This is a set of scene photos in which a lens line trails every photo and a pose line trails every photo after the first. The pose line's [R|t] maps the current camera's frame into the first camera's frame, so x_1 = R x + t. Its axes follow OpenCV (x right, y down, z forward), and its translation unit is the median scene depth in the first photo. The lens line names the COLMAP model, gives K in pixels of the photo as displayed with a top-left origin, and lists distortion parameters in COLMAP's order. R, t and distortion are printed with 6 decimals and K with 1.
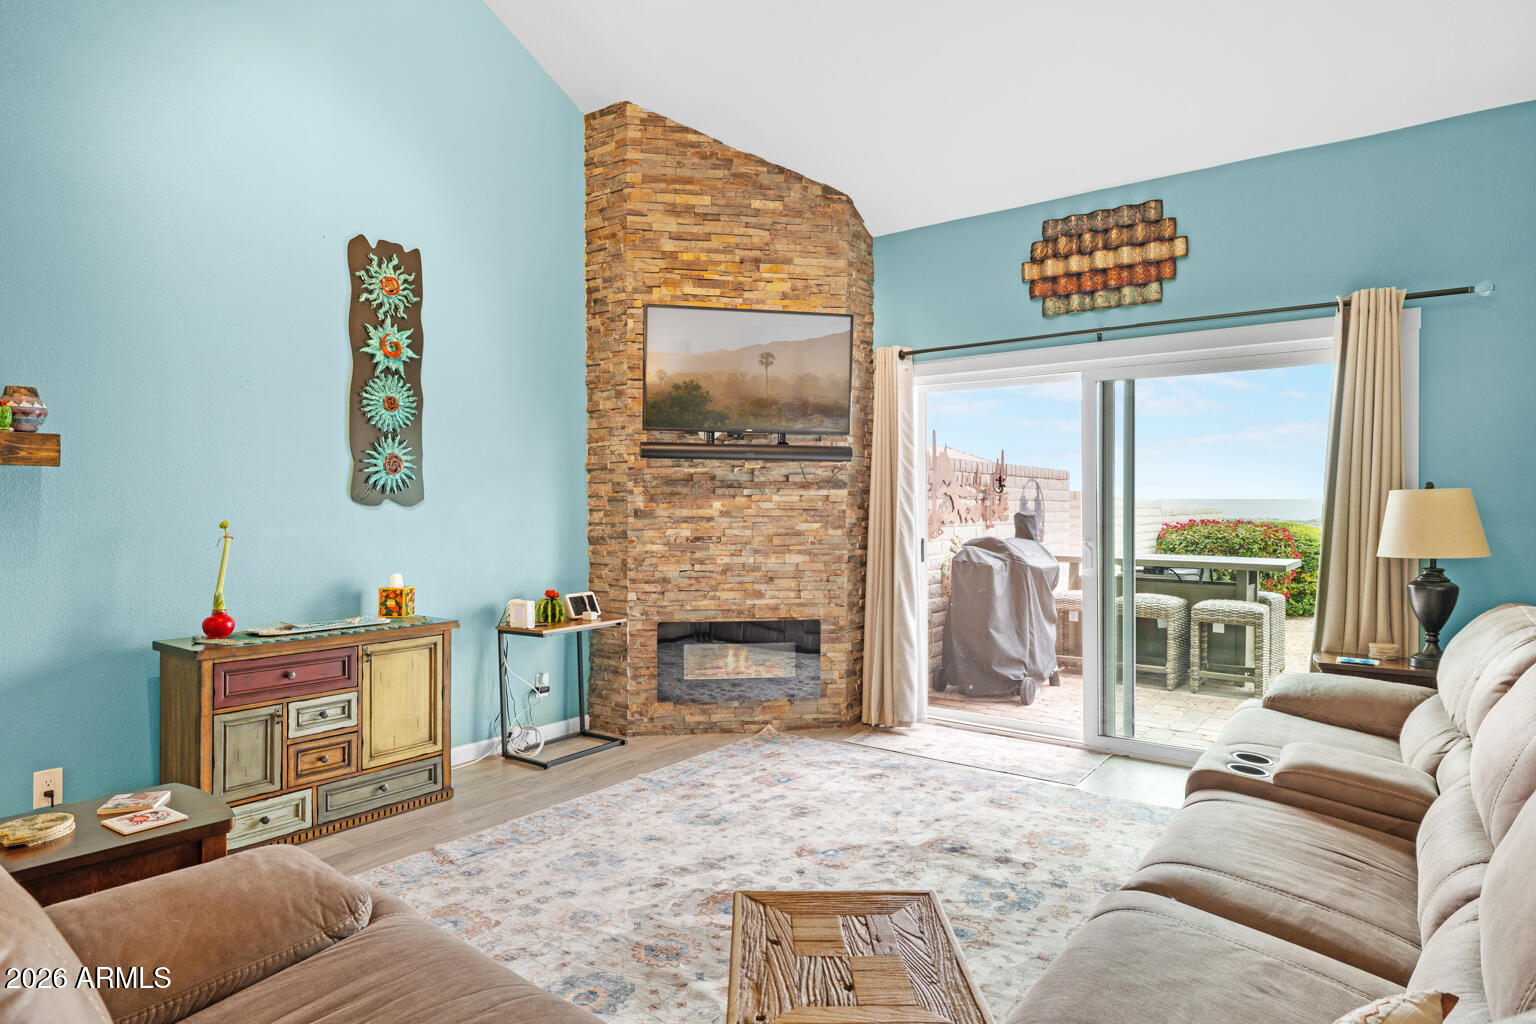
lens RADIAL K [[871.7, 0, 768.7], [0, 871.7, 508.0], [0, 0, 1]] dist [0.002944, 0.000684]
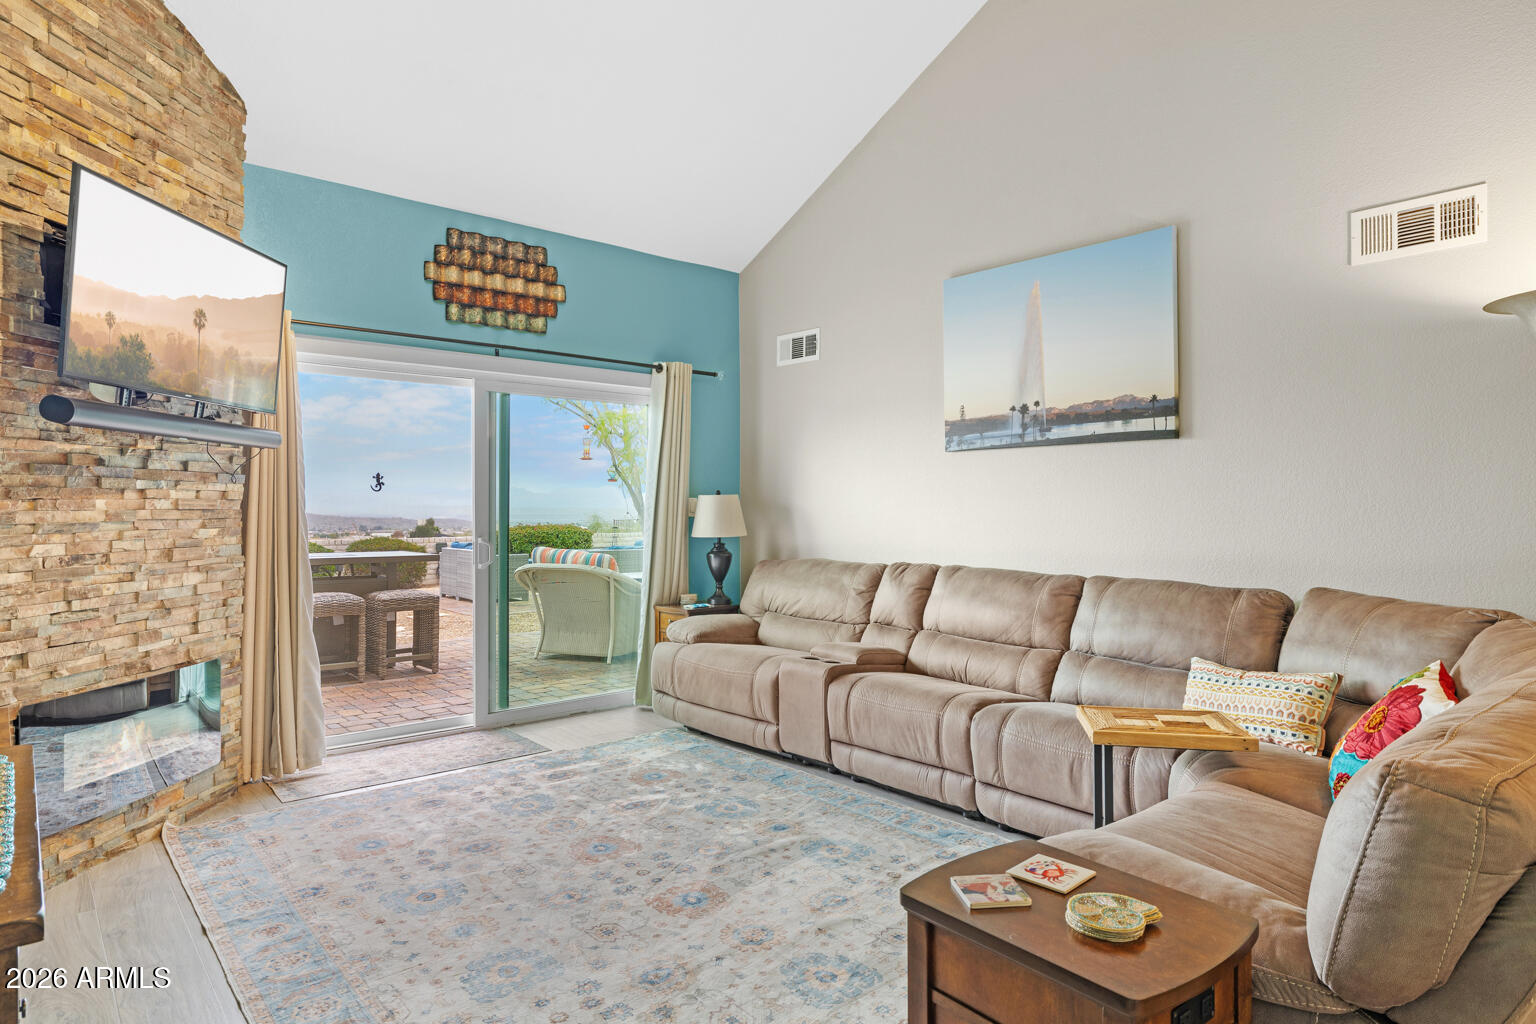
lens RADIAL K [[871.7, 0, 769.0], [0, 871.7, 508.3], [0, 0, 1]] dist [0.002944, 0.000684]
pose [[0.226279, -0.004948, 0.974050, -0.573725], [0.002570, 0.999987, 0.004483, -0.001965], [-0.974059, 0.001489, 0.226289, 0.383462]]
